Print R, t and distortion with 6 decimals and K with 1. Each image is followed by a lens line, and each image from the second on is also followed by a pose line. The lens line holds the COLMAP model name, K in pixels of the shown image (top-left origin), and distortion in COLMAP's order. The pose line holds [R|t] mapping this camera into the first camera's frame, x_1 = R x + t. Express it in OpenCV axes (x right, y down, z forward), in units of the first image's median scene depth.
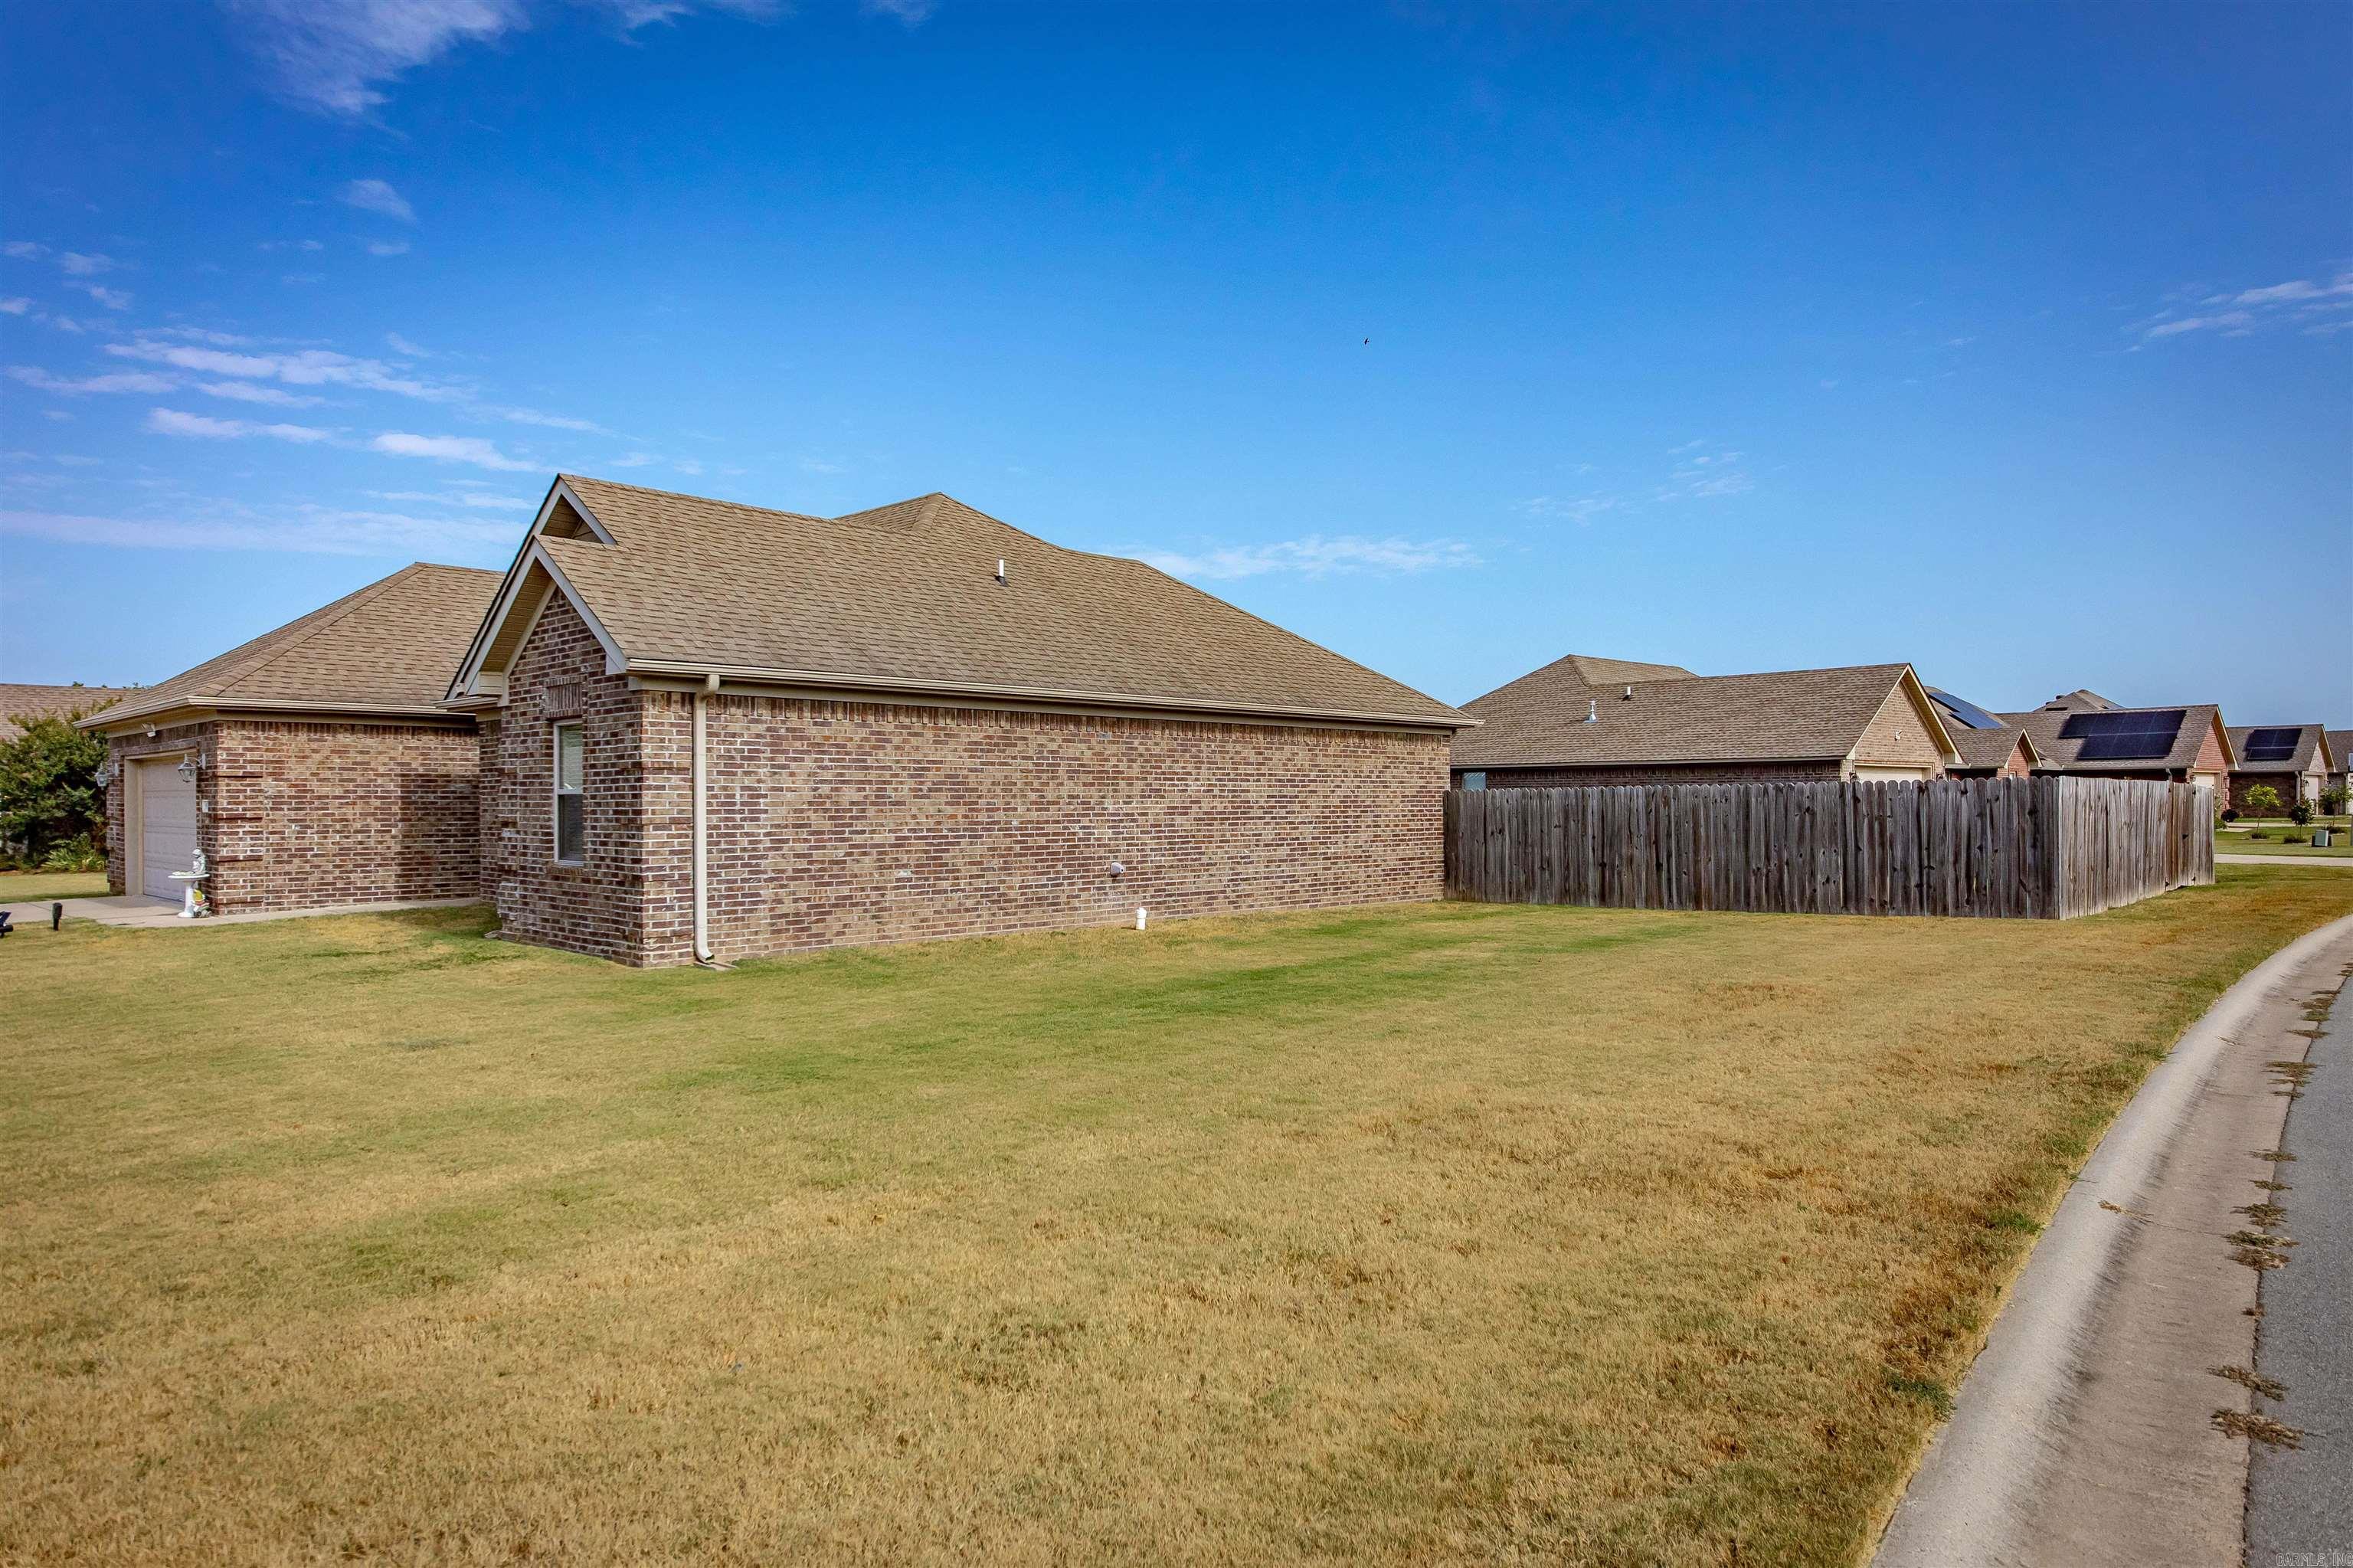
lens RADIAL K [[1469.4, 0, 1200.3], [0, 1469.4, 796.4], [0, 0, 1]] dist [-0.008081, 0.004704]
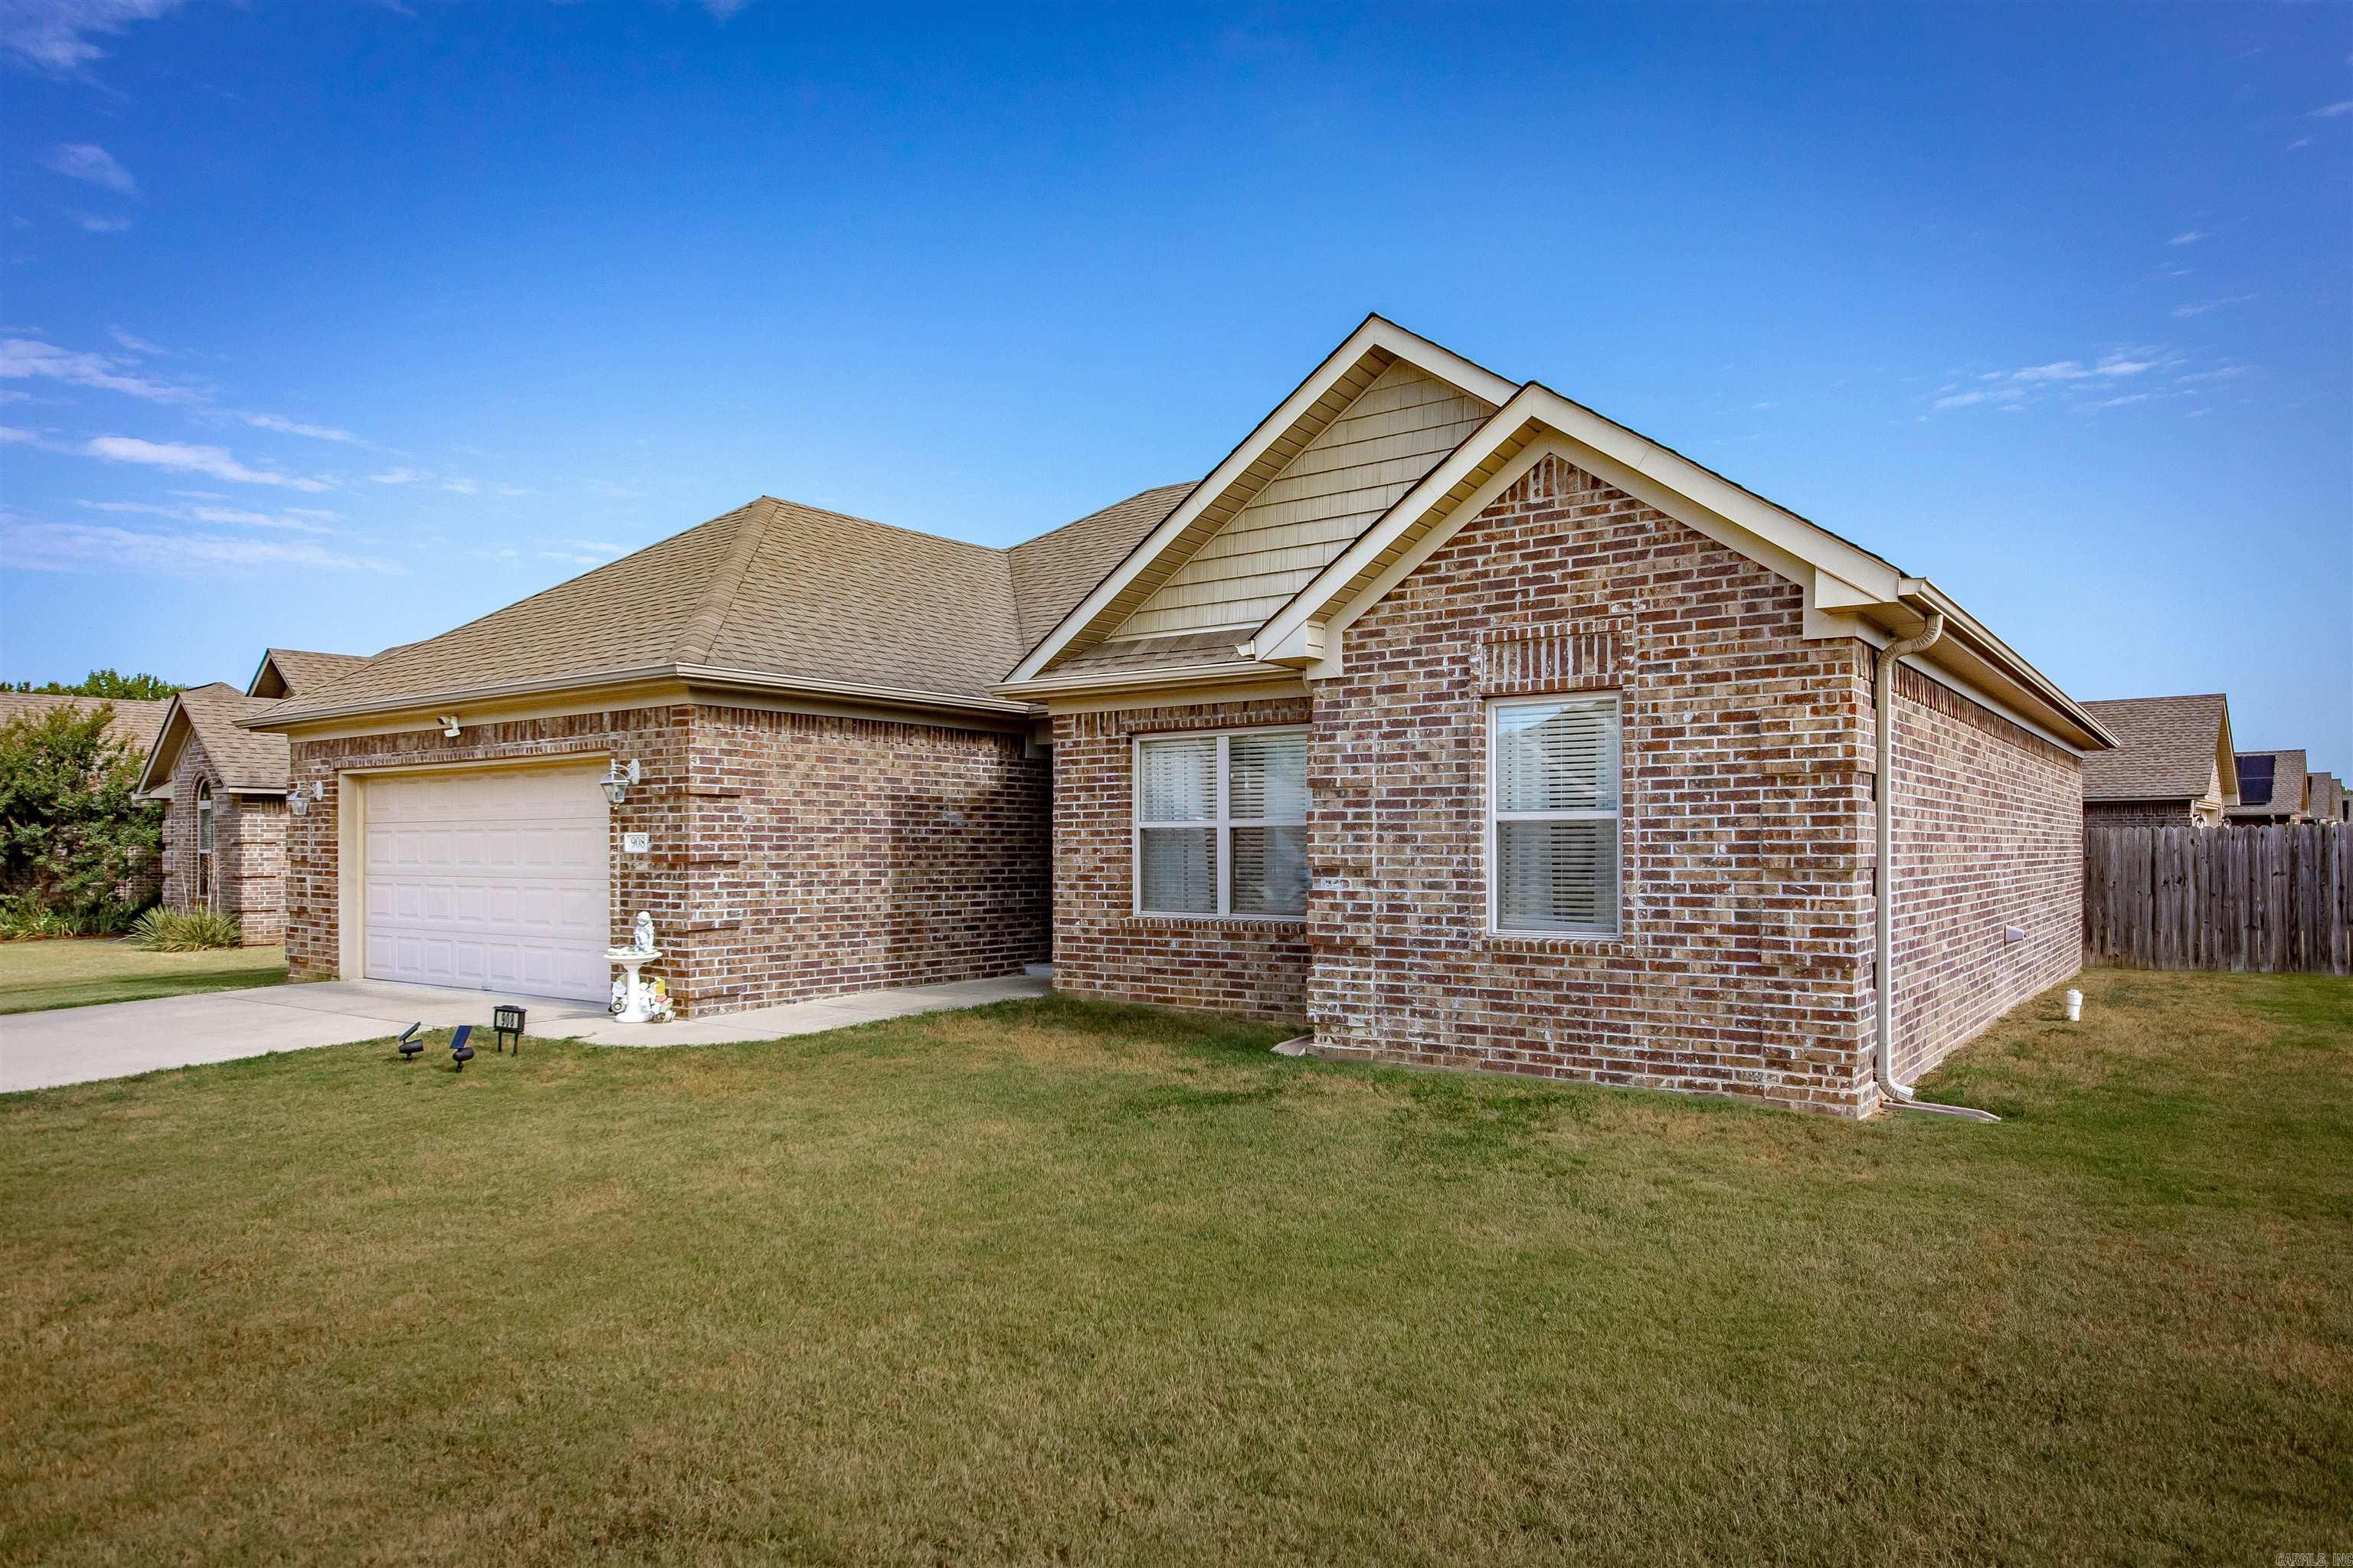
lens RADIAL K [[1469.4, 0, 1166.4], [0, 1469.4, 878.0], [0, 0, 1]] dist [-0.008081, 0.004704]
pose [[0.990787, -0.001042, 0.135423, -0.465882], [-0.001972, 0.999753, 0.022121, 0.006271], [-0.135412, -0.022184, 0.990541, 0.298881]]
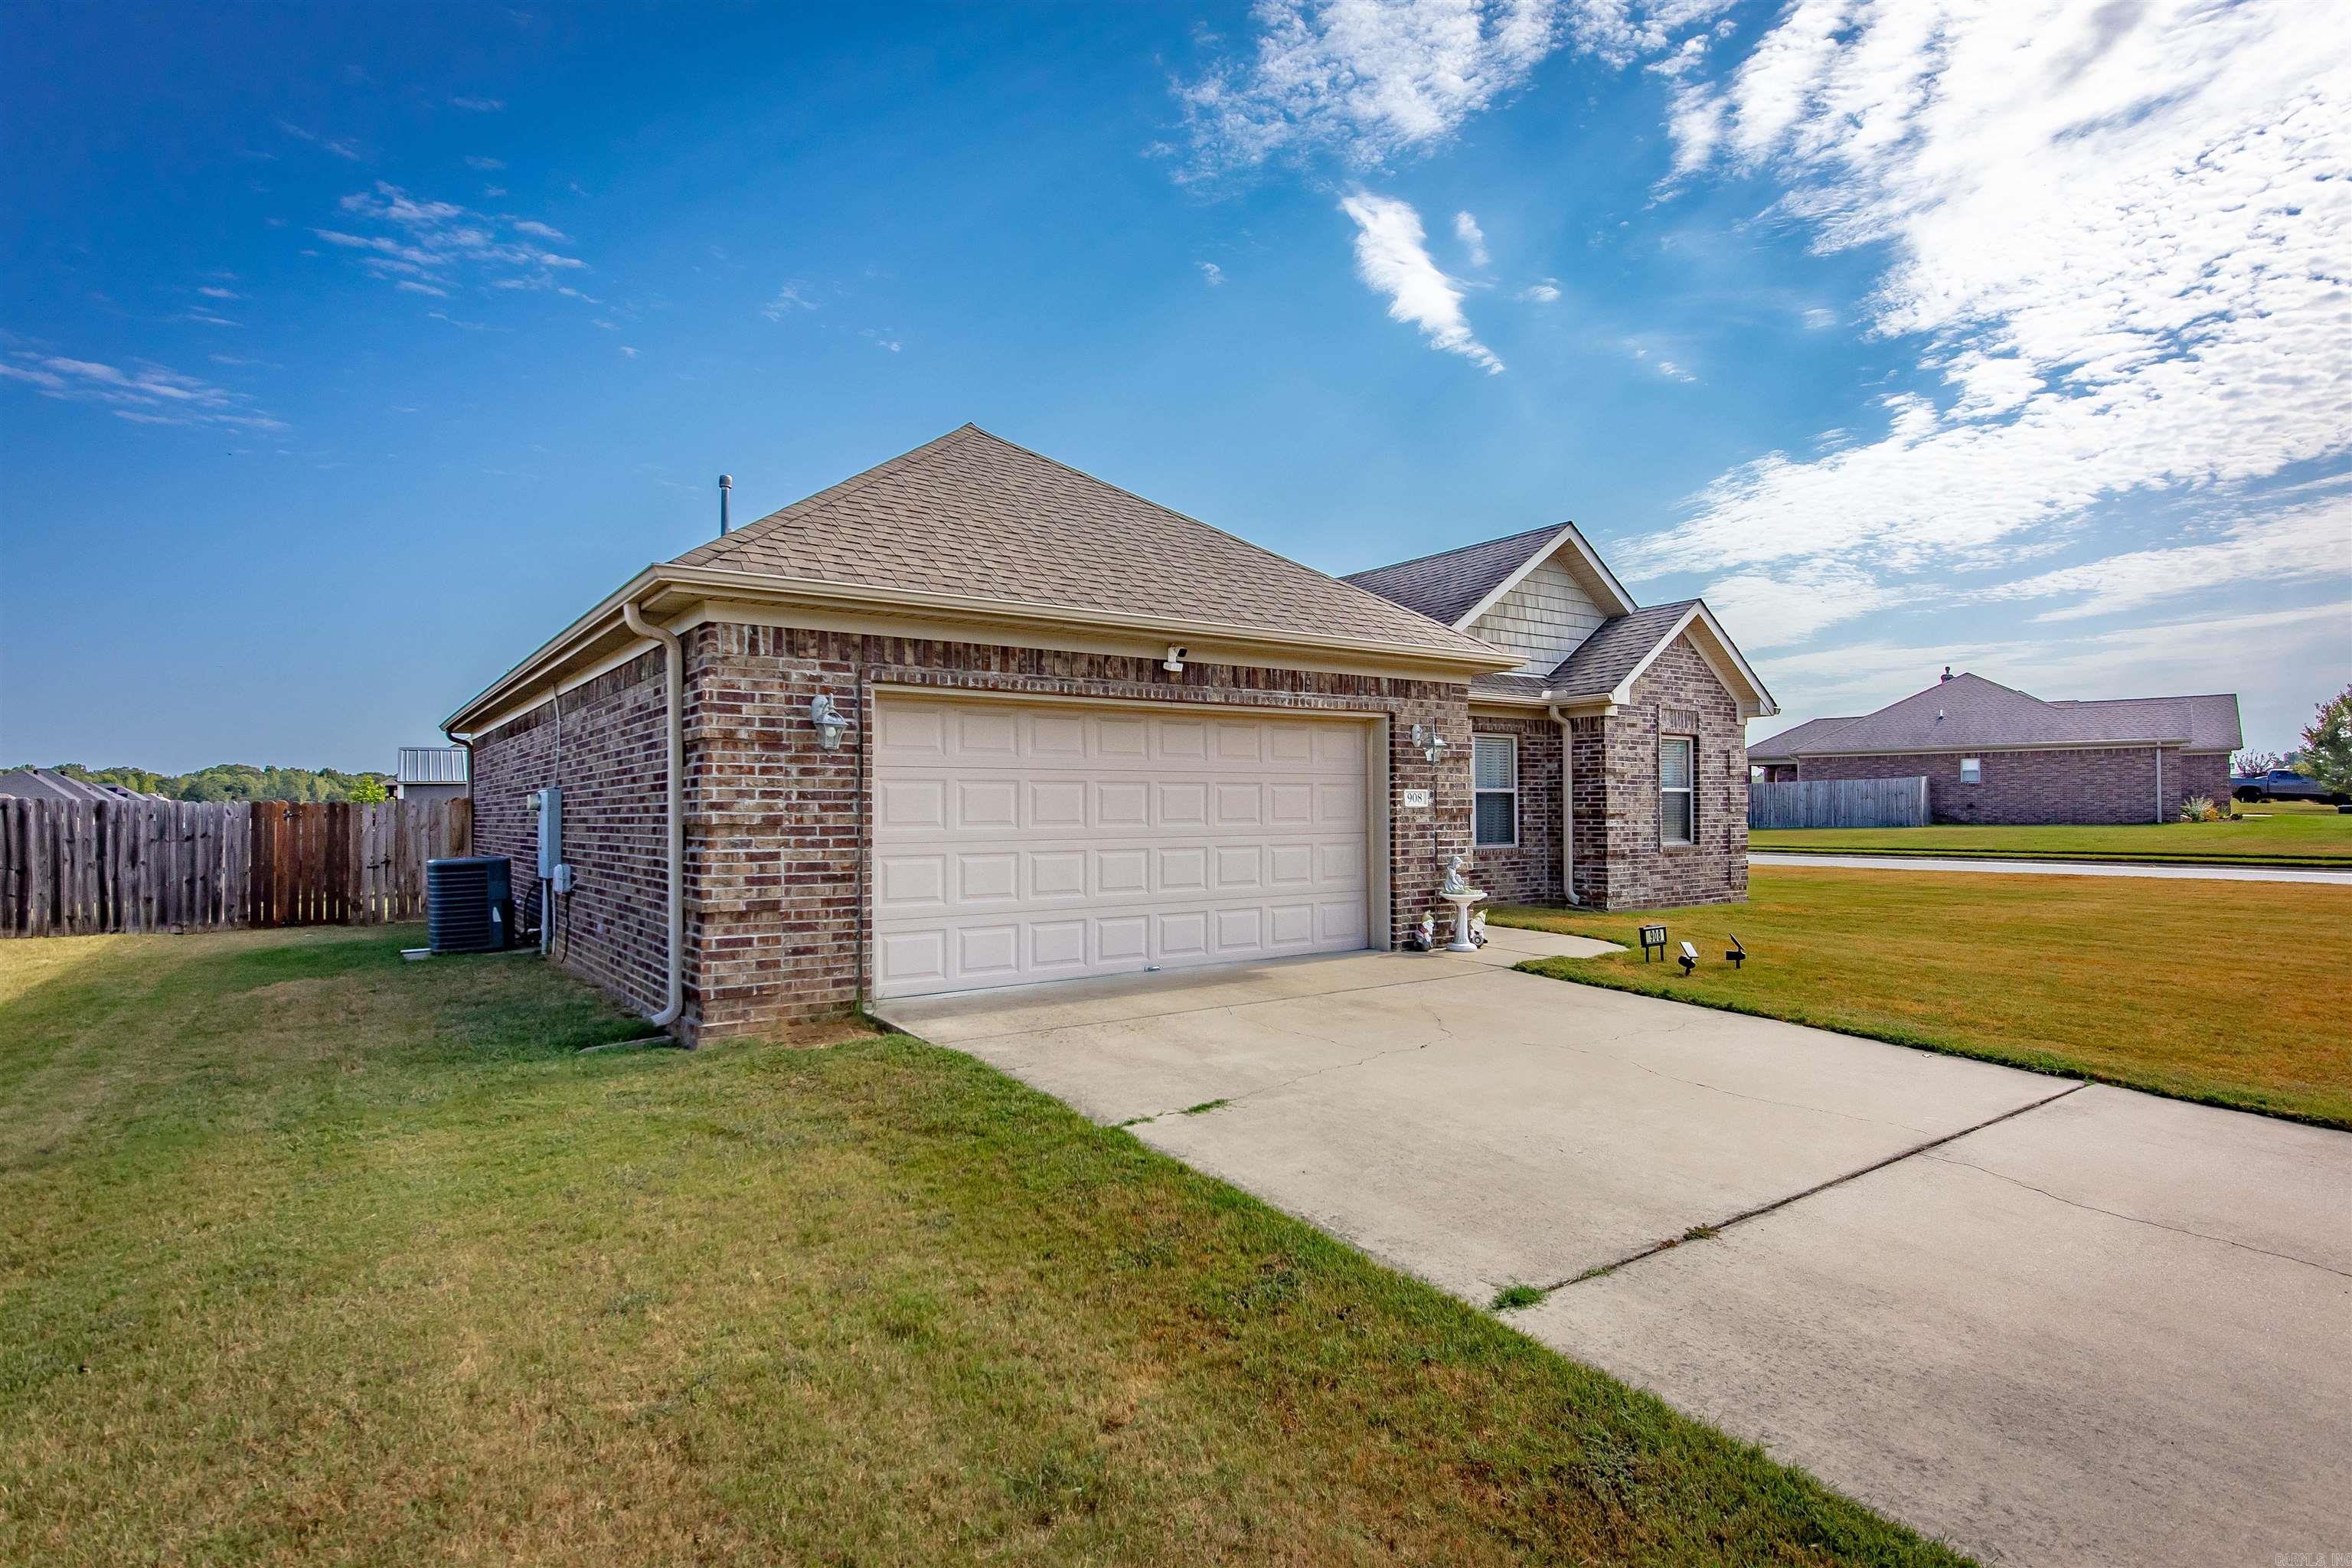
lens RADIAL K [[1184.8, 0, 1197.9], [0, 1184.8, 805.1], [0, 0, 1]] dist [0.002305, 0.000392]
pose [[0.166582, 0.007321, 0.986000, -1.095184], [0.004045, 0.999959, -0.008108, 0.012242], [-0.986019, 0.005339, 0.166545, 0.872811]]
